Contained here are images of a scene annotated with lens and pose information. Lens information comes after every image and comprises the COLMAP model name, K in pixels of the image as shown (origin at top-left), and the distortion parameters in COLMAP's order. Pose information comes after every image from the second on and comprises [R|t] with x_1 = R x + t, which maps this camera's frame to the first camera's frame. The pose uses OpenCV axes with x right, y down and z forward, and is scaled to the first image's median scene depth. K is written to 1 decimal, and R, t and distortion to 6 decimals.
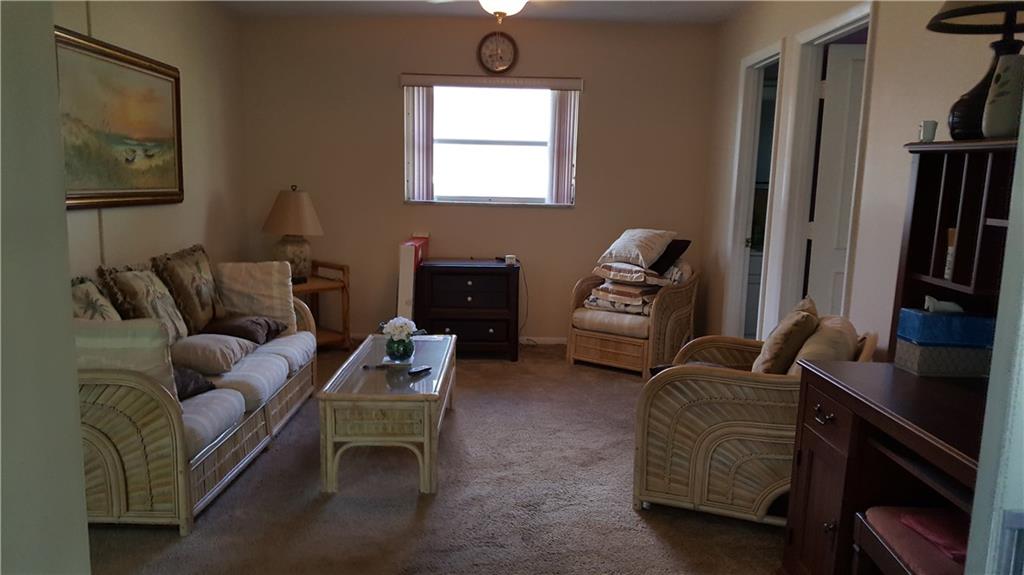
lens RADIAL K [[809.6, 0, 512.0], [0, 809.6, 287.5], [0, 0, 1]] dist [0.234434, -0.519839]
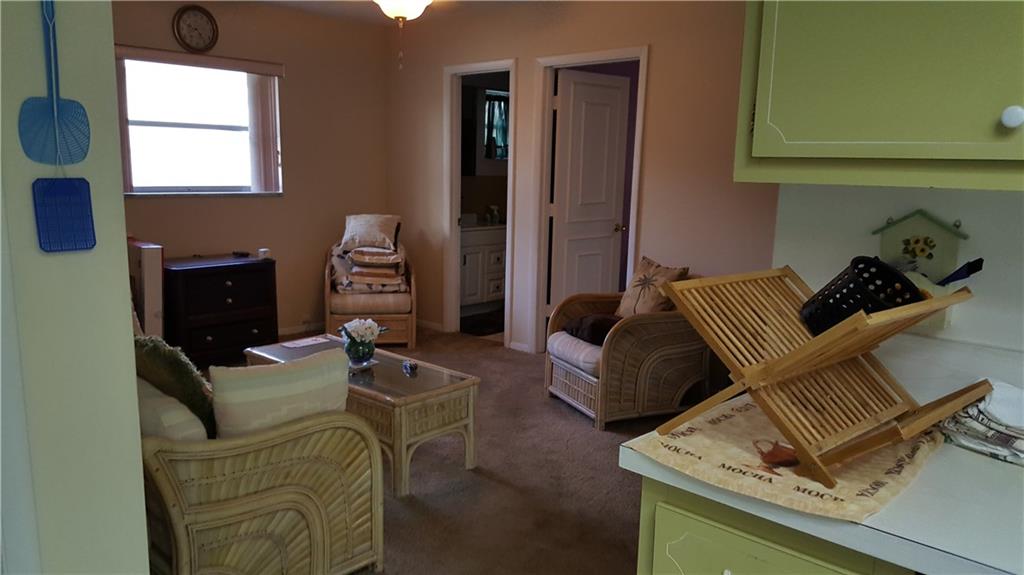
lens RADIAL K [[809.6, 0, 512.0], [0, 809.6, 287.5], [0, 0, 1]] dist [0.234434, -0.519839]
pose [[0.656725, -0.124373, 0.743803, -0.551943], [0.095238, 0.992088, 0.081801, -0.047843], [-0.748092, 0.017118, 0.663374, 0.149630]]
